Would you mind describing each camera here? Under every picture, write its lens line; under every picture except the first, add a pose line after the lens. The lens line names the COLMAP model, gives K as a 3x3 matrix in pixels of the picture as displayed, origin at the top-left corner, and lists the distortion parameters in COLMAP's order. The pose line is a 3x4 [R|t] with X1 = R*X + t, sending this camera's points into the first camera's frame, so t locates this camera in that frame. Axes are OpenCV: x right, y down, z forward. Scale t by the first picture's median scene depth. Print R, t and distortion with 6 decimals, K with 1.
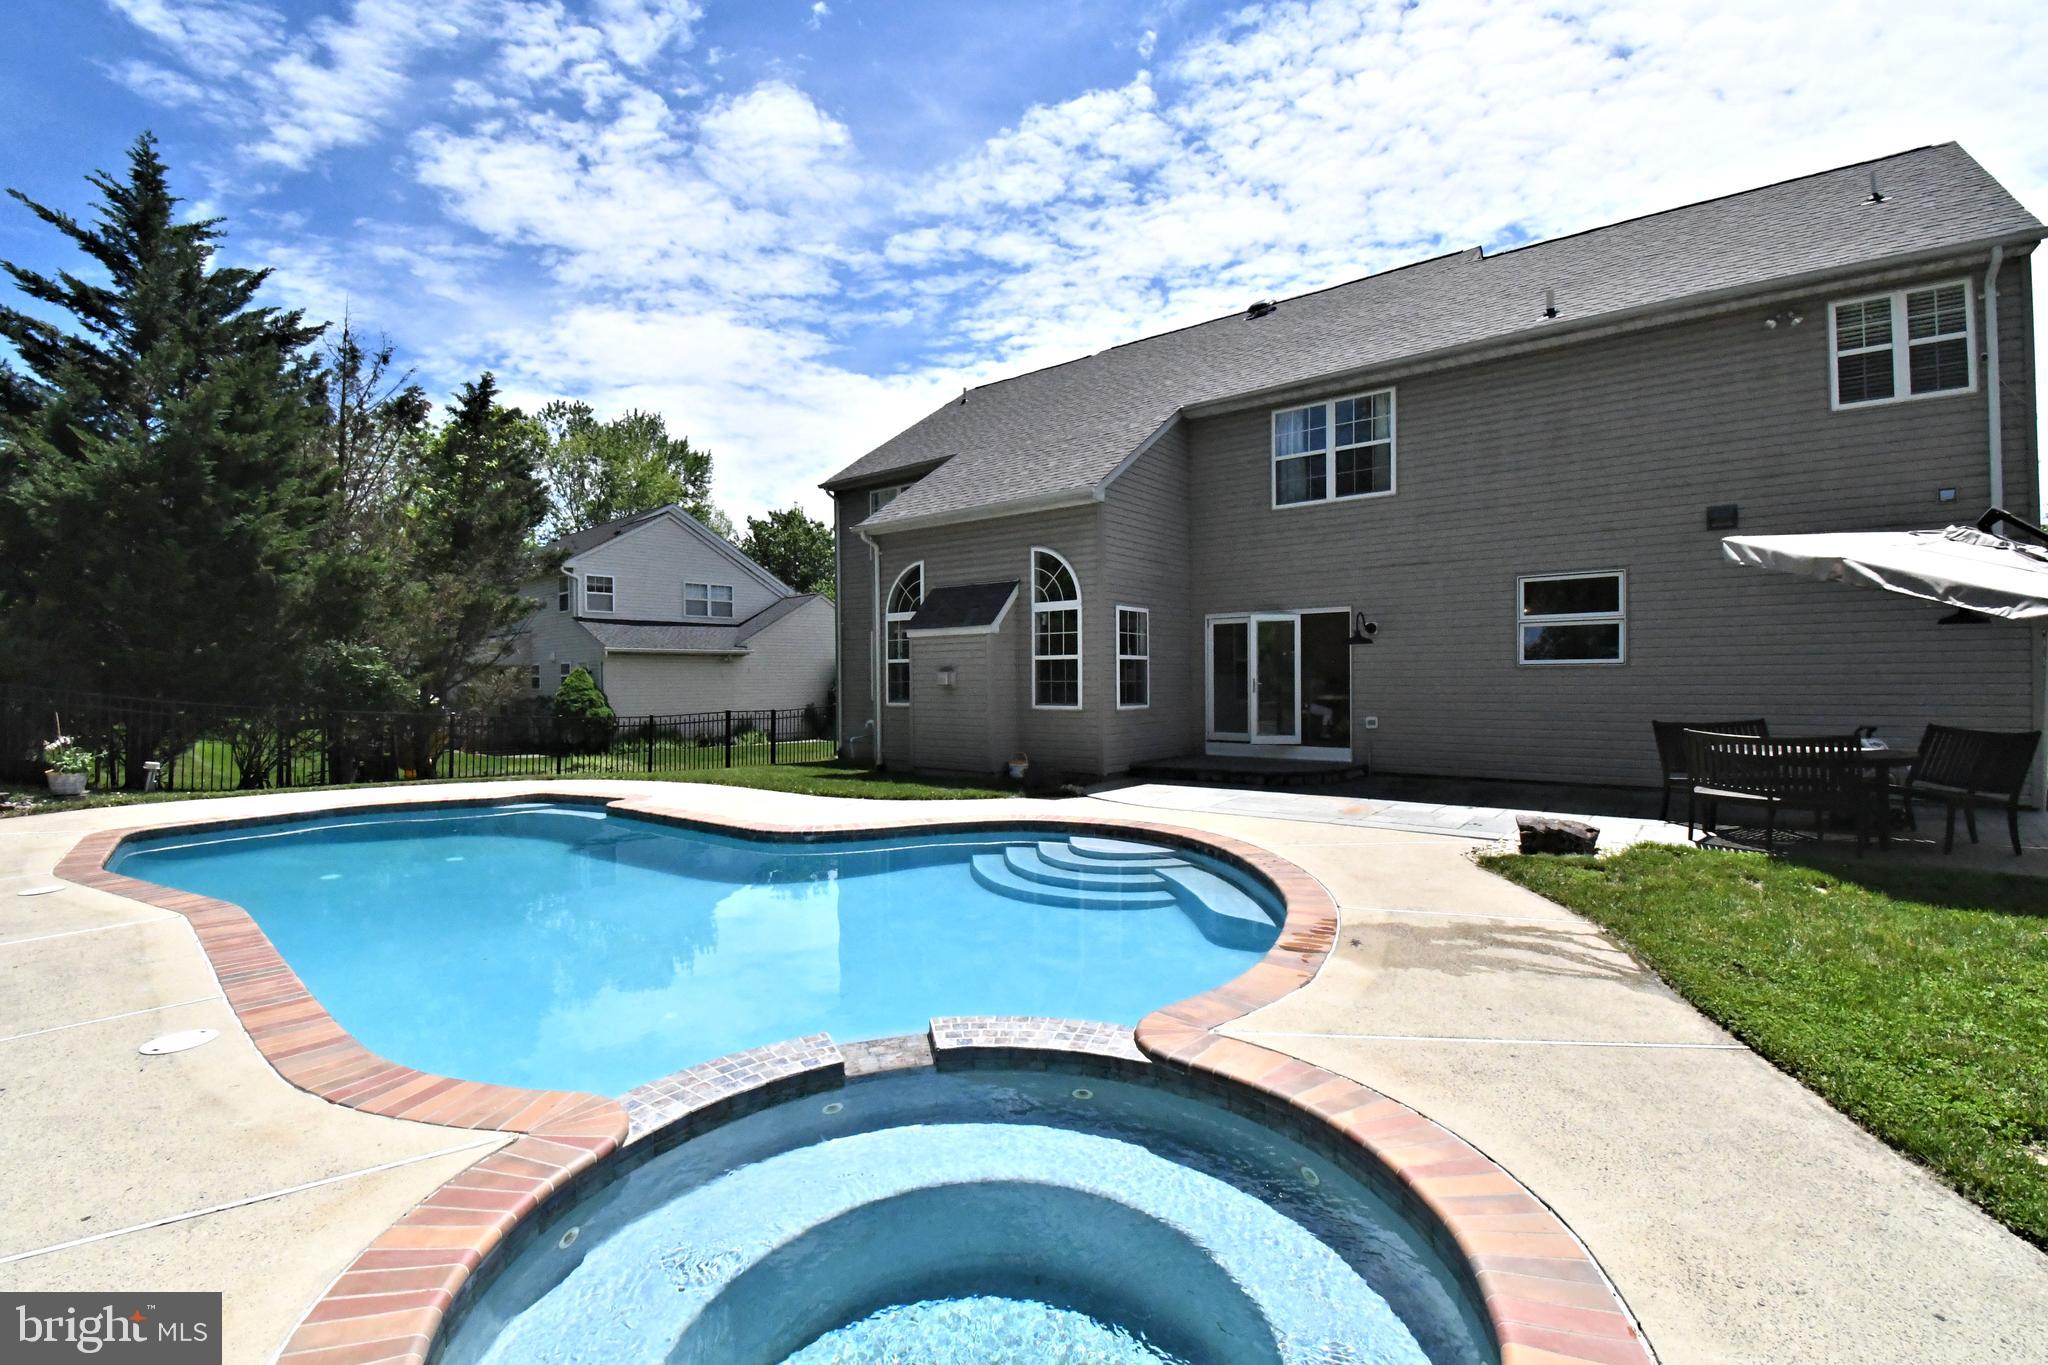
lens RADIAL K [[894.8, 0, 1004.3], [0, 894.8, 721.9], [0, 0, 1]] dist [0.000462, -0.011639]
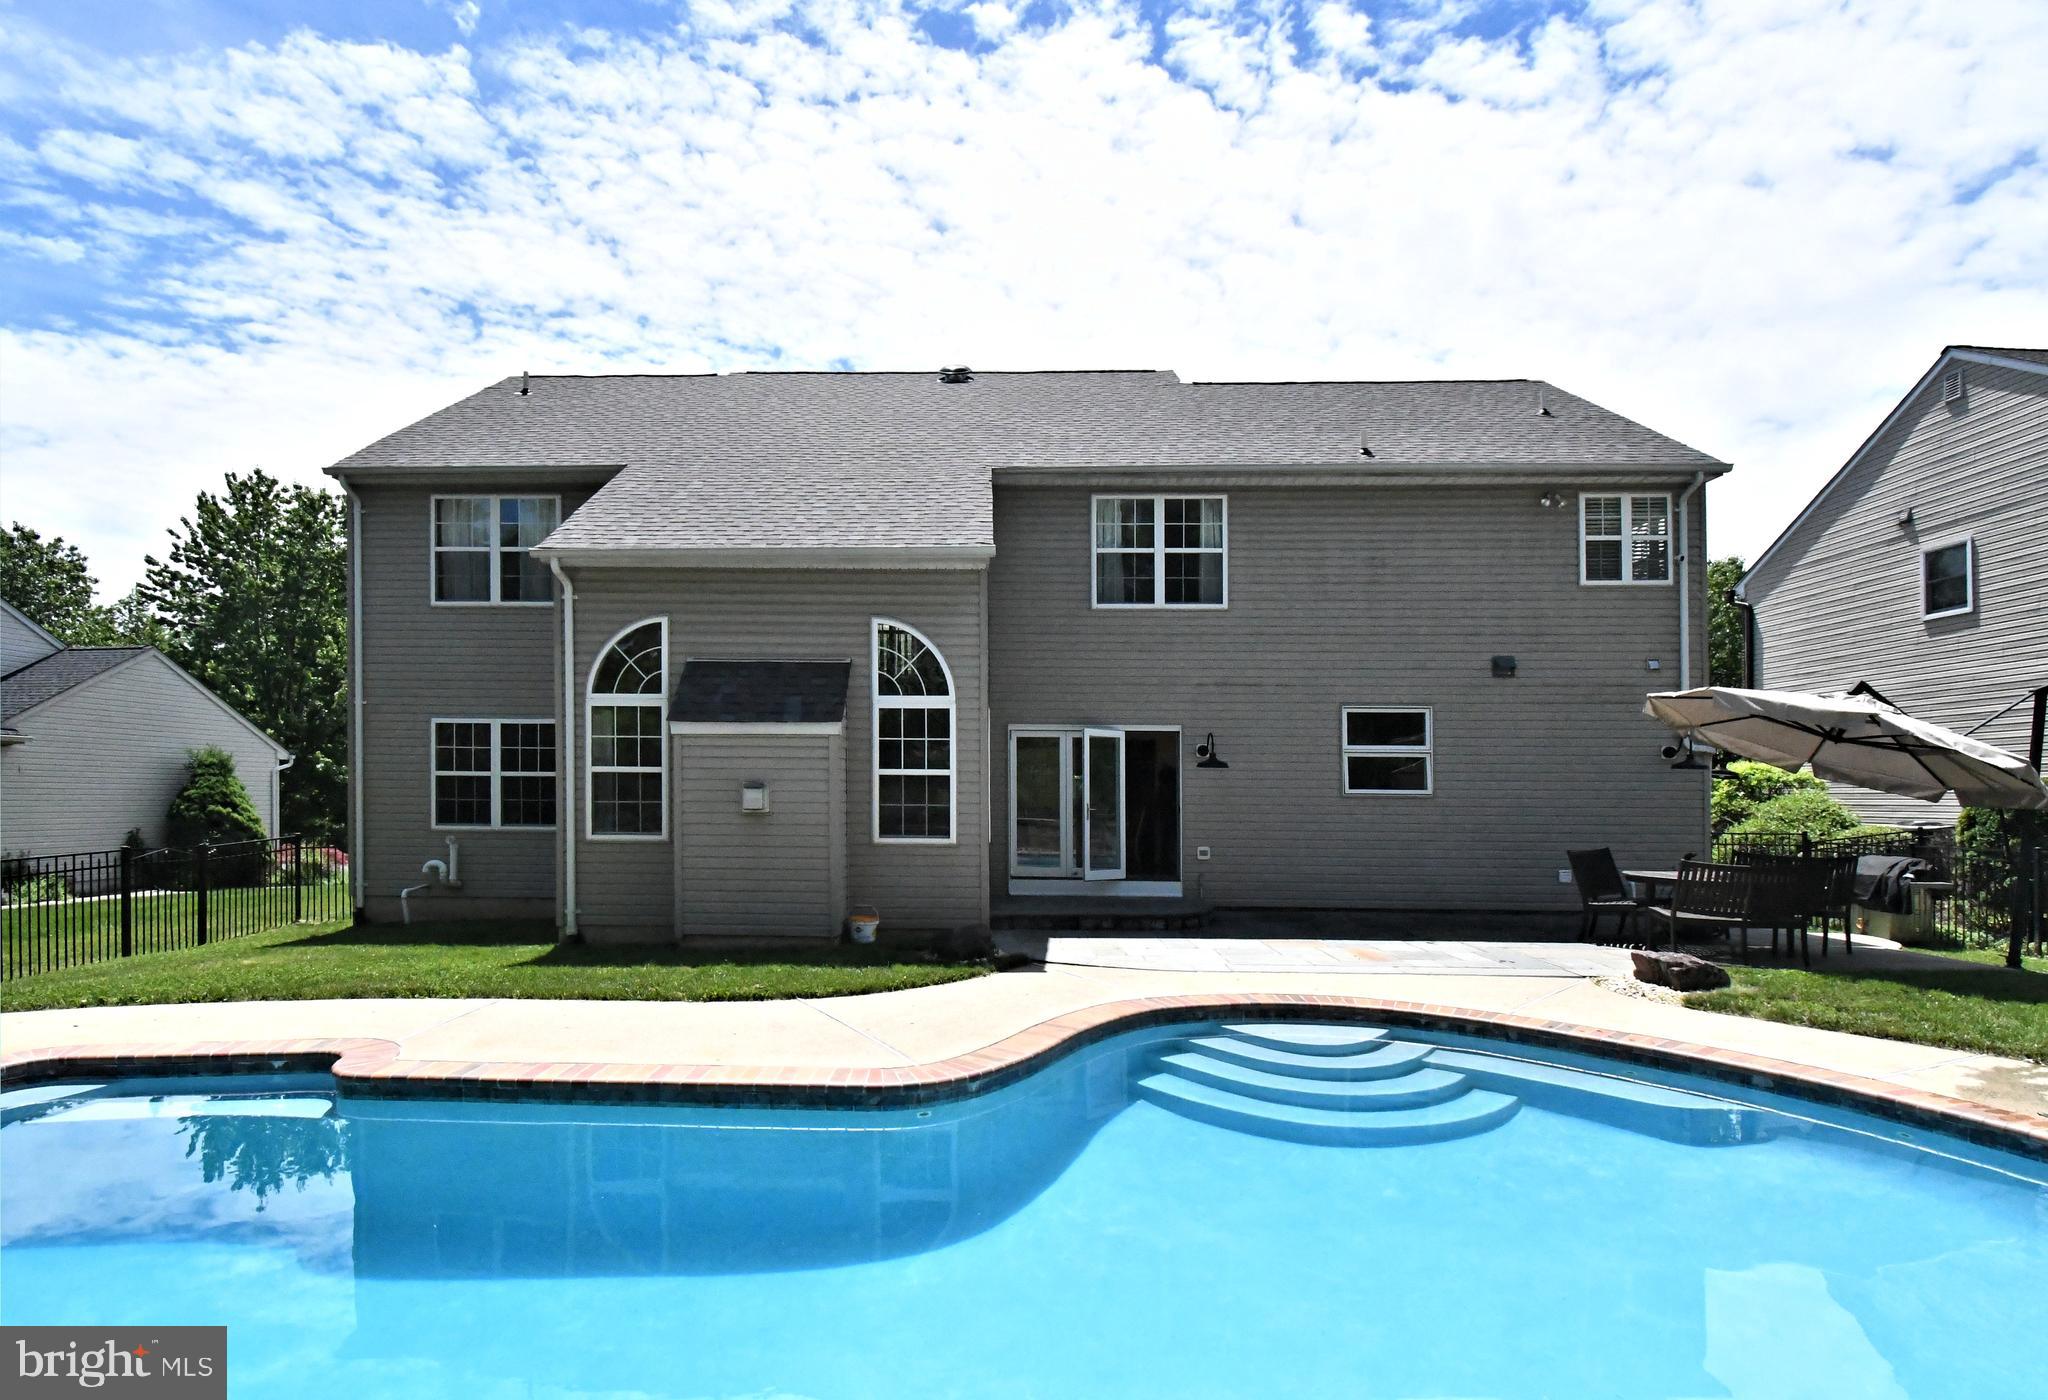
lens RADIAL K [[1004.8, 0, 965.8], [0, 1004.8, 815.0], [0, 0, 1]] dist [0.009301, -0.015744]
pose [[0.801018, 0.004173, 0.598625, -0.185308], [0.014269, 0.999558, -0.026062, -0.007013], [-0.598470, 0.029418, 0.800605, 0.148711]]
